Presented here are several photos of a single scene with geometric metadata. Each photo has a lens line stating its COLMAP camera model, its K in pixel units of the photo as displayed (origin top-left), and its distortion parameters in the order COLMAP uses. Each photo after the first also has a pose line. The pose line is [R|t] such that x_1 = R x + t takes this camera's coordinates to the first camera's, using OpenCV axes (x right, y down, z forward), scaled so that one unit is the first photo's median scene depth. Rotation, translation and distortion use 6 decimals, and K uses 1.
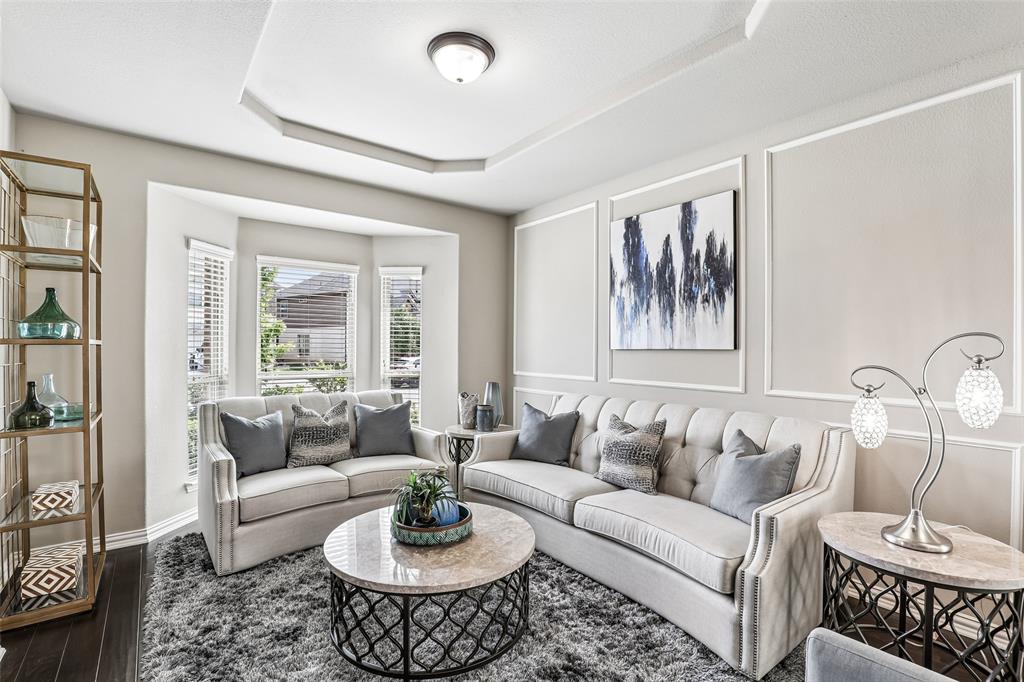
lens RADIAL K [[472.0, 0, 514.1], [0, 472.0, 349.6], [0, 0, 1]] dist [-0.023582, 0.000977]
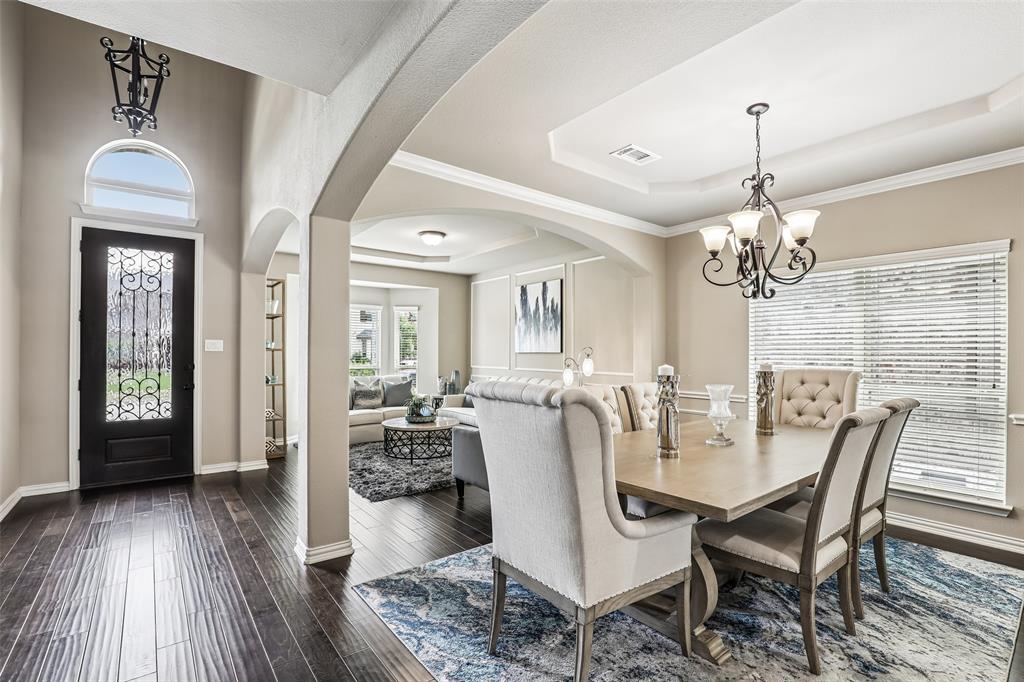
lens RADIAL K [[472.0, 0, 514.1], [0, 472.0, 349.6], [0, 0, 1]] dist [-0.023582, 0.000977]
pose [[0.999989, -0.003051, 0.003489, 0.201735], [0.003080, 0.999962, -0.008173, 0.002758], [-0.003464, 0.008184, 0.999961, -0.976735]]
